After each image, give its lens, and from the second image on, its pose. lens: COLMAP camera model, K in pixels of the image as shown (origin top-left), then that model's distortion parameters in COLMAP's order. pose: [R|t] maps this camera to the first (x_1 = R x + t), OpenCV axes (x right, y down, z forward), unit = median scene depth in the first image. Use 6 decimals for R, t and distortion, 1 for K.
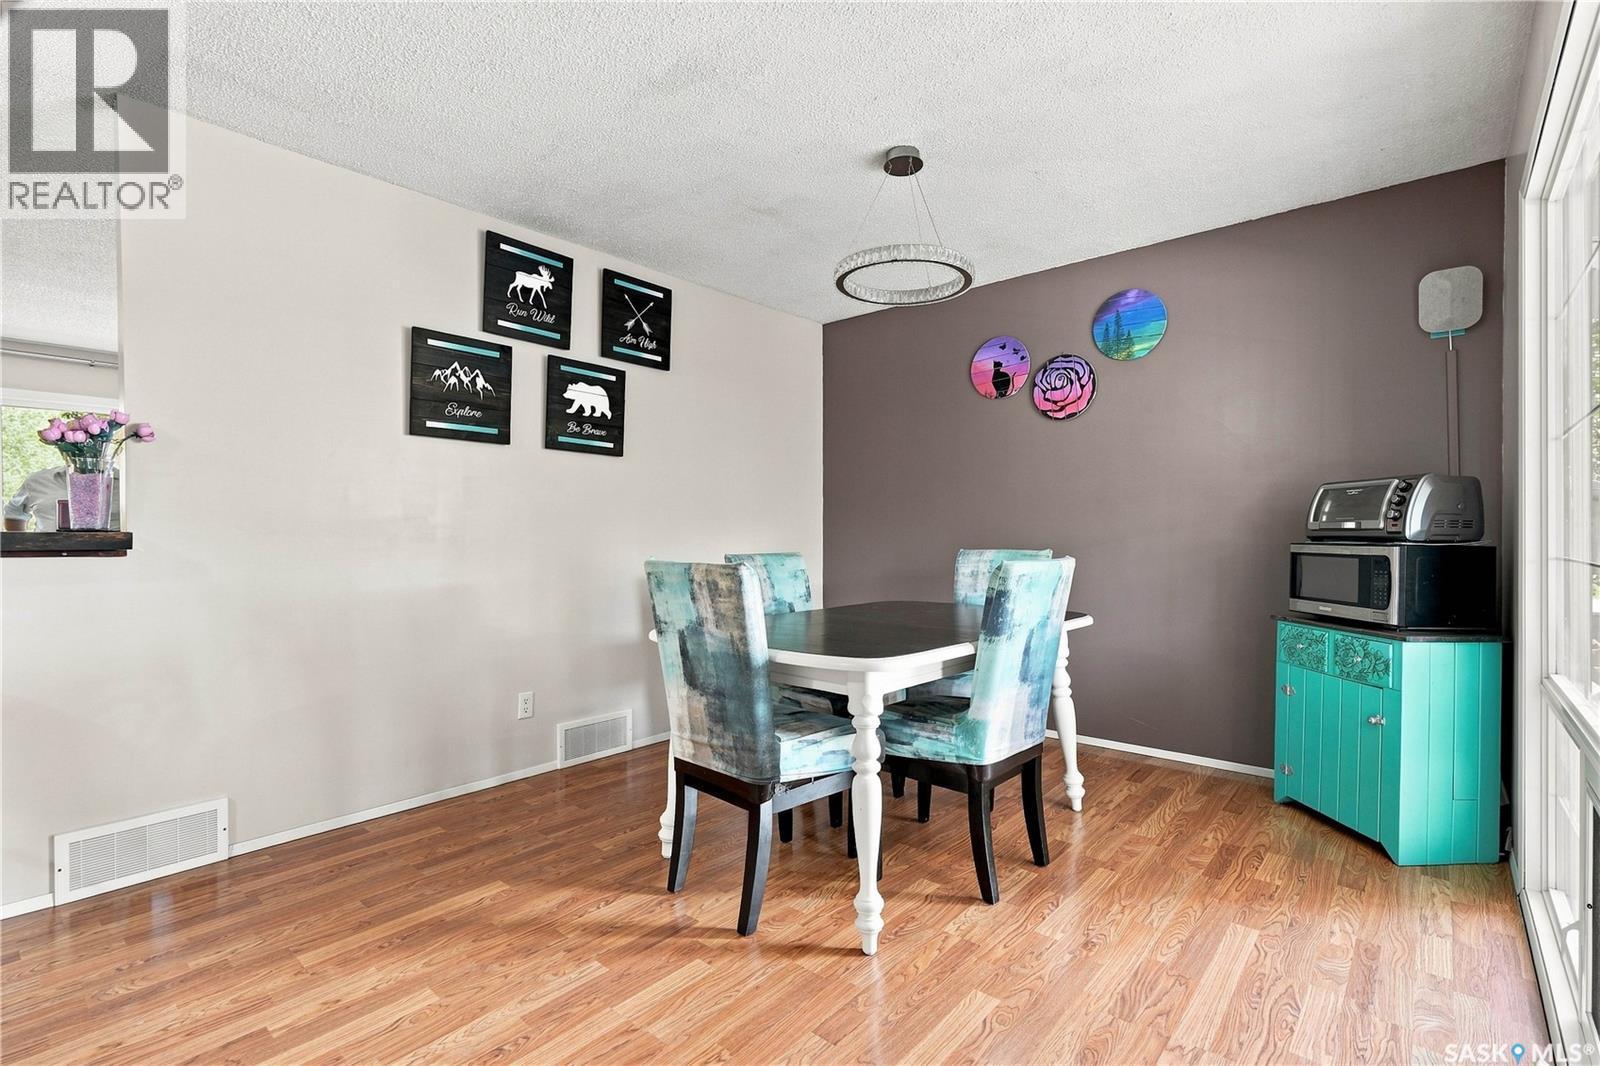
lens RADIAL K [[734.9, 0, 800.0], [0, 734.9, 533.0], [0, 0, 1]] dist [-0.001070, 0.000471]
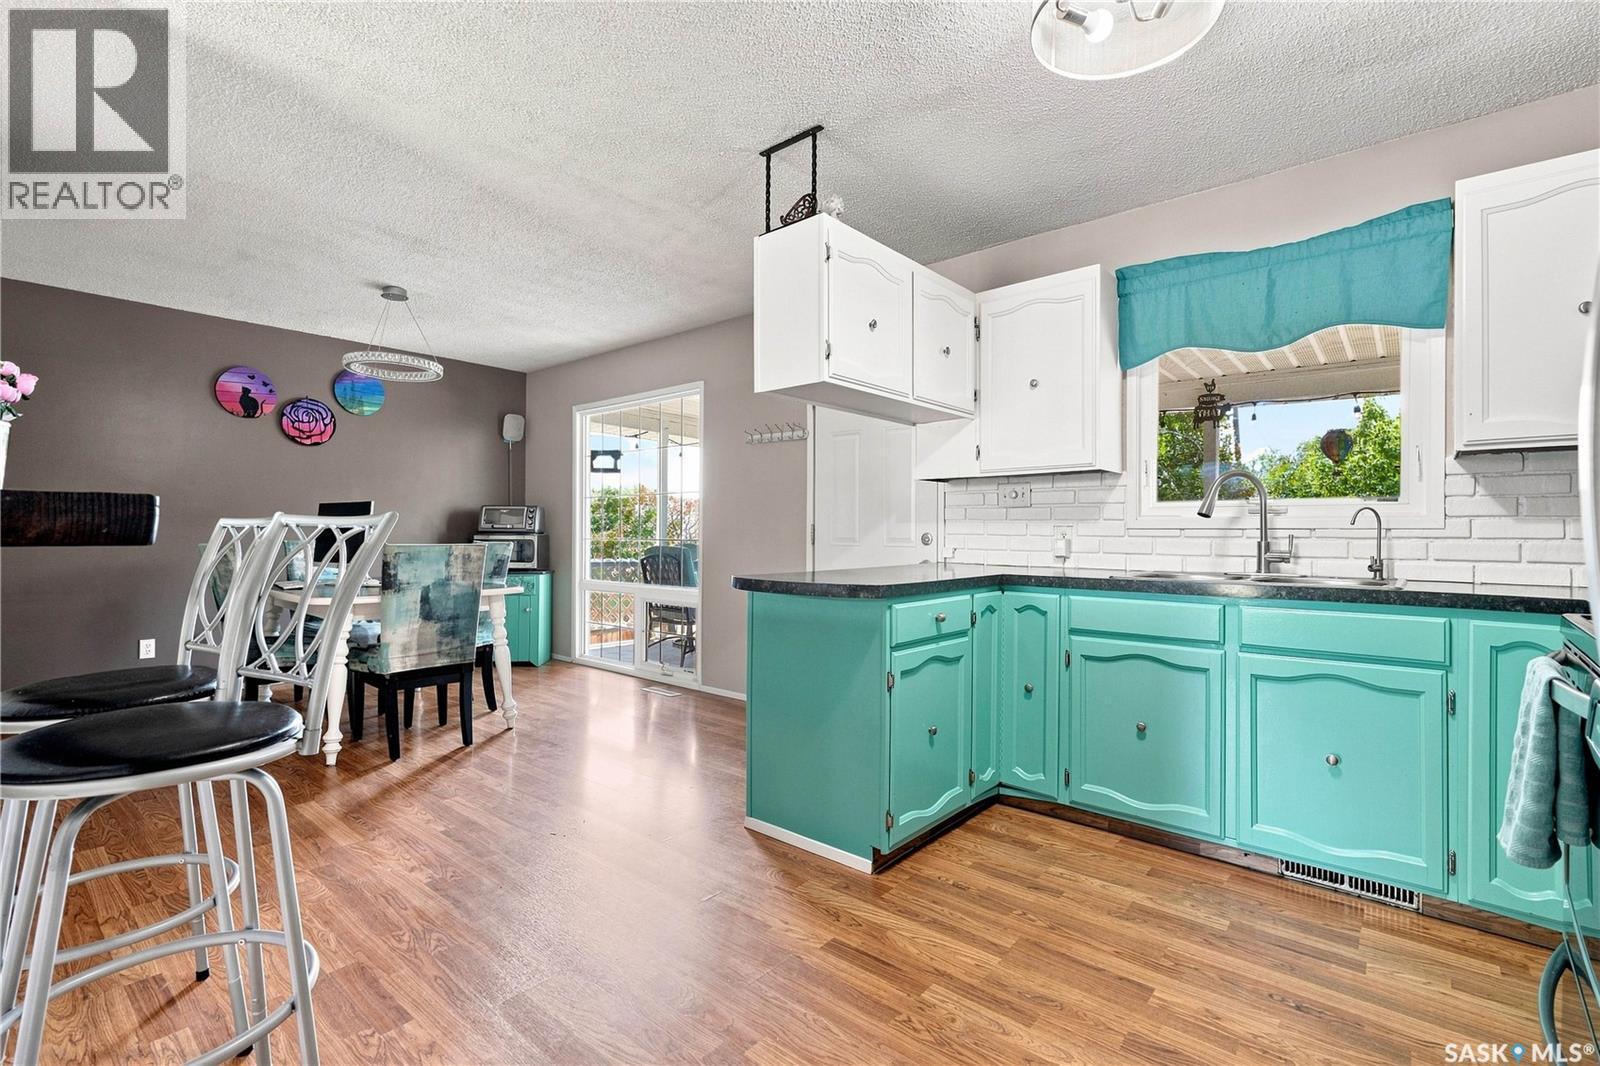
lens RADIAL K [[716.1, 0, 795.3], [0, 716.1, 531.4], [0, 0, 1]] dist [-0.016086, 0.006284]
pose [[-0.002635, 0.005078, 0.999984, -1.613435], [-0.004866, 0.999975, -0.005091, 0.012670], [-0.999985, -0.004879, -0.002610, 0.160936]]
